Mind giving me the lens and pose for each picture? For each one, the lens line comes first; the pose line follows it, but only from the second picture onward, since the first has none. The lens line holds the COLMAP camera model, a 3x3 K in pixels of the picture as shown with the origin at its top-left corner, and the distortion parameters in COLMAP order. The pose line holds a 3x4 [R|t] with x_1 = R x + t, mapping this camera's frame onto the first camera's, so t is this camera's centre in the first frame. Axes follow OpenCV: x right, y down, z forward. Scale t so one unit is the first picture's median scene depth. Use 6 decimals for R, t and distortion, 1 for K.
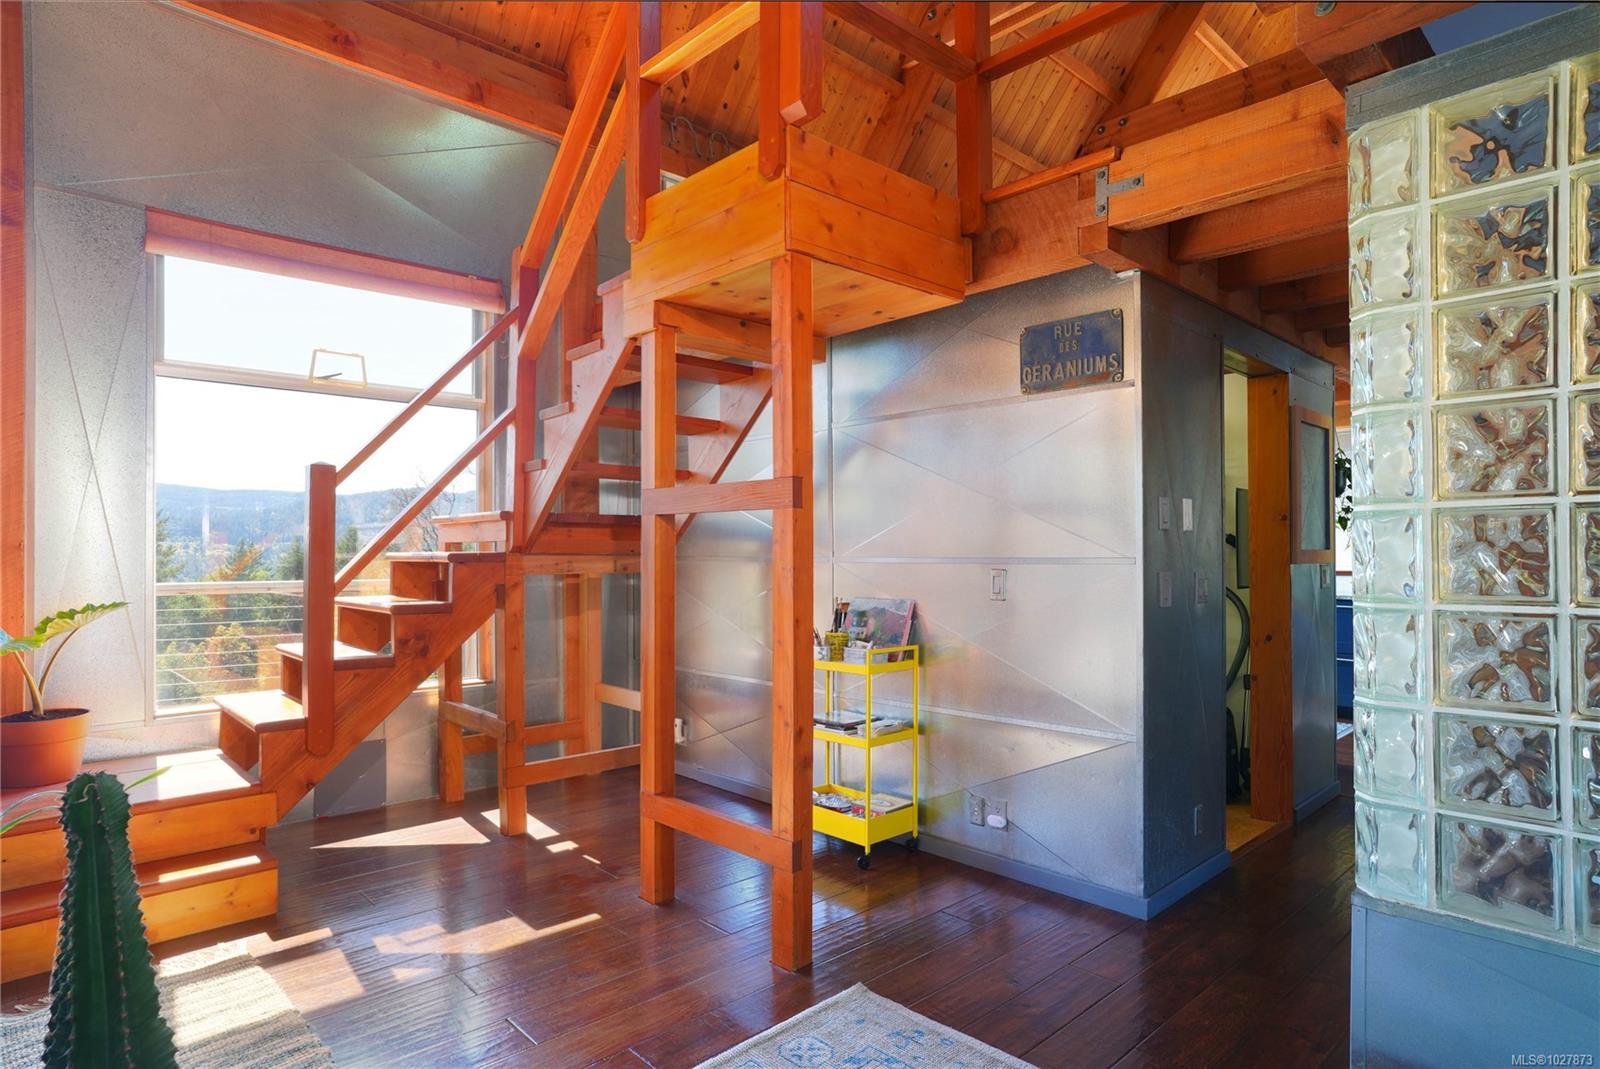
lens RADIAL K [[886.6, 0, 800.2], [0, 886.6, 539.7], [0, 0, 1]] dist [-0.024750, 0.000218]
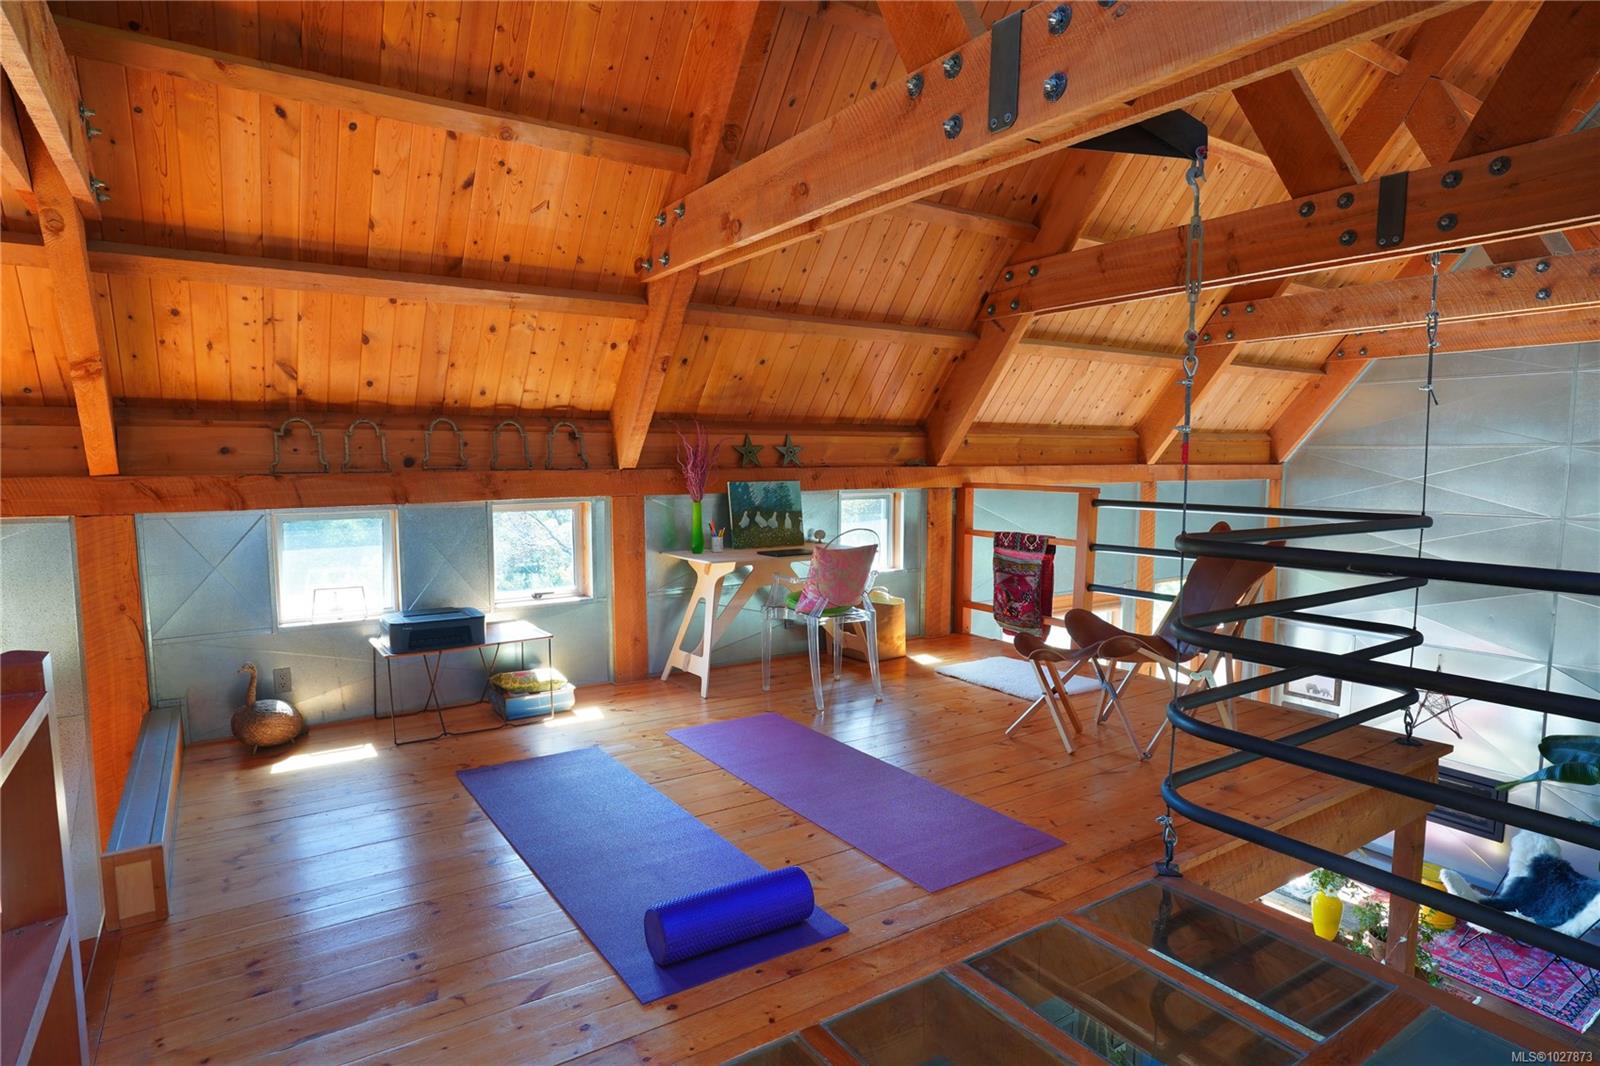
lens RADIAL K [[886.6, 0, 799.2], [0, 886.6, 537.9], [0, 0, 1]] dist [-0.024750, 0.000218]
pose [[0.984387, 0.025865, -0.174105, 0.314288], [-0.006926, 0.994070, 0.108522, -0.340436], [0.175880, -0.105622, 0.978729, 0.242221]]
